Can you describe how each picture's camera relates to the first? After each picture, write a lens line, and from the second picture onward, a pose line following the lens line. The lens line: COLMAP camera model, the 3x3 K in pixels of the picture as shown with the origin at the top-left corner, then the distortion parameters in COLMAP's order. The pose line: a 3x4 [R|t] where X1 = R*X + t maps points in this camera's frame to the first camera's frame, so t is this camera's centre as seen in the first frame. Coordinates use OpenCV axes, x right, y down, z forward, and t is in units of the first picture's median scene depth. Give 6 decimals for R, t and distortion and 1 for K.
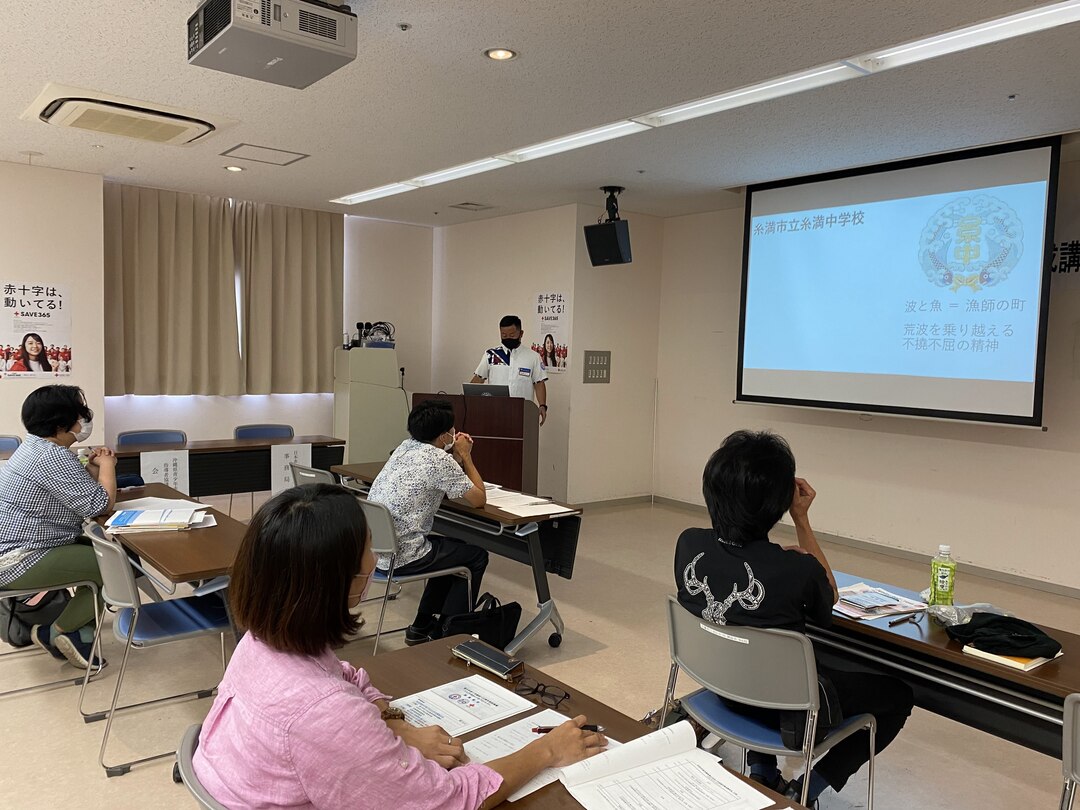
lens RADIAL K [[805.5, 0, 537.1], [0, 805.5, 401.1], [0, 0, 1]] dist [0.082514, -0.094226]
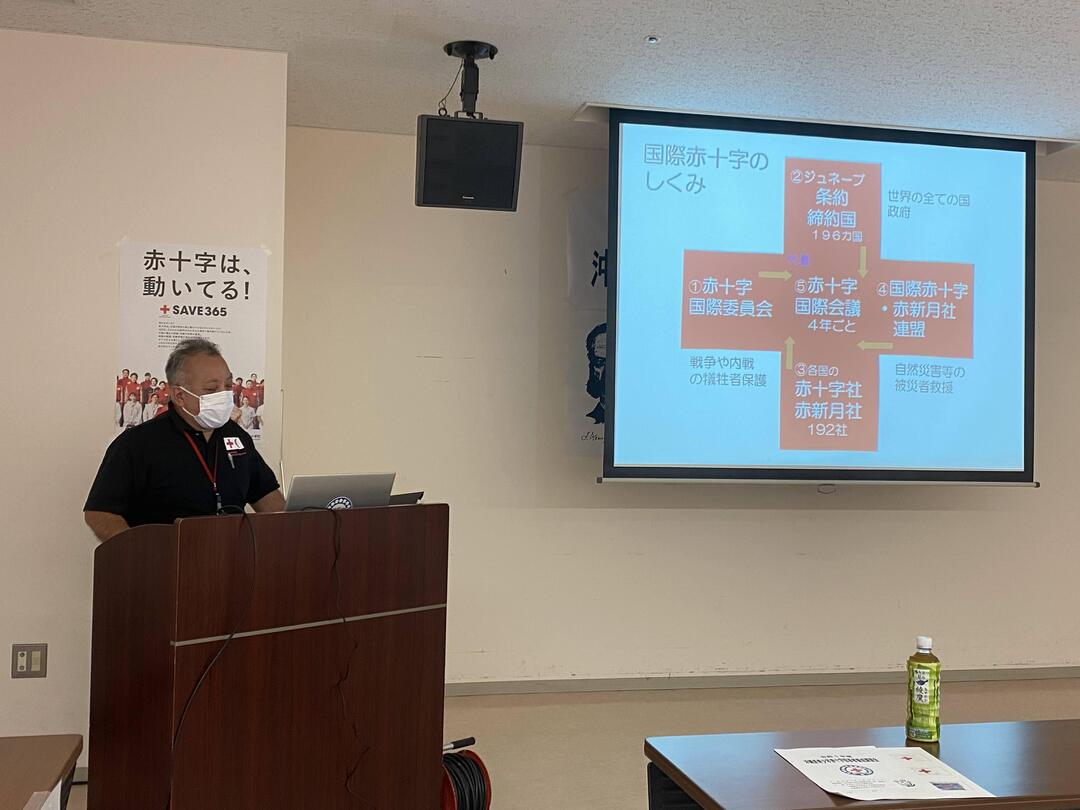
lens RADIAL K [[1158.0, 0, 540.0], [0, 1158.0, 405.0], [0, 0, 1]] dist [0.175808, -0.414986]
pose [[0.446886, -0.010149, 0.894533, -0.512934], [0.054680, 0.998376, -0.015990, -0.041798], [-0.892918, 0.056059, 0.446715, 0.677398]]
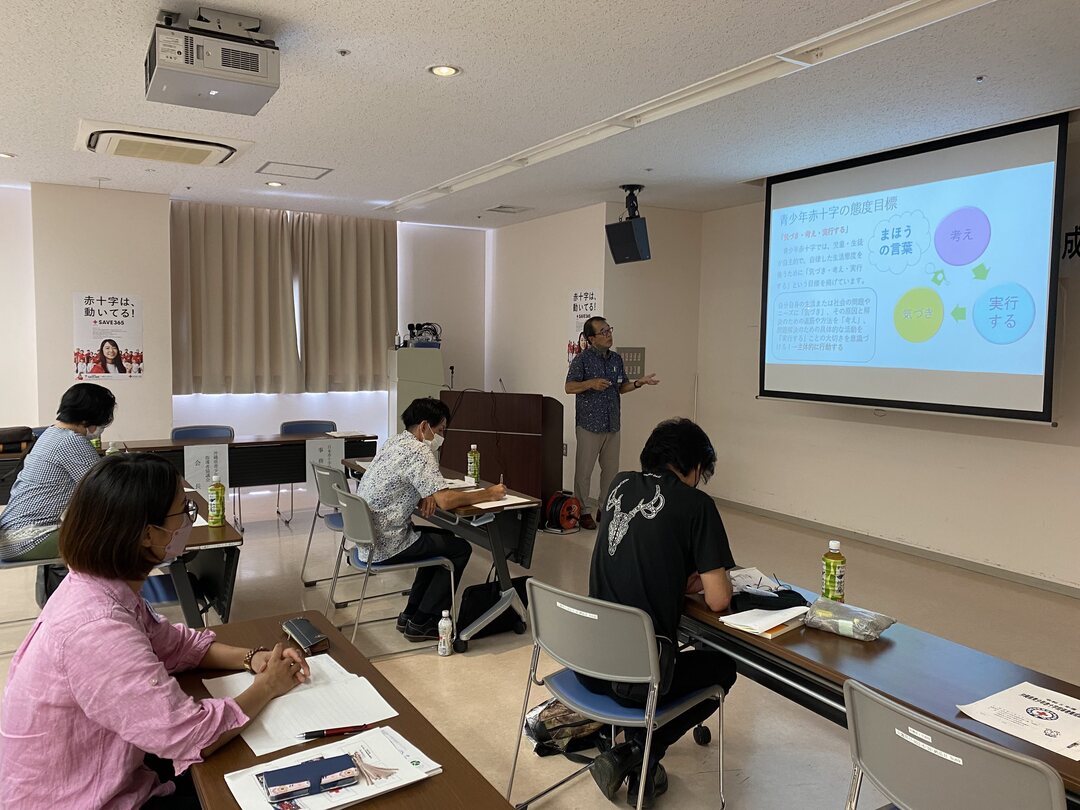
lens RADIAL K [[805.5, 0, 537.1], [0, 805.5, 401.1], [0, 0, 1]] dist [0.082514, -0.094226]
pose [[0.988699, -0.004198, -0.149855, 0.128047], [0.004882, 0.999979, 0.004200, -0.000177], [0.149834, -0.004885, 0.988699, -0.016812]]
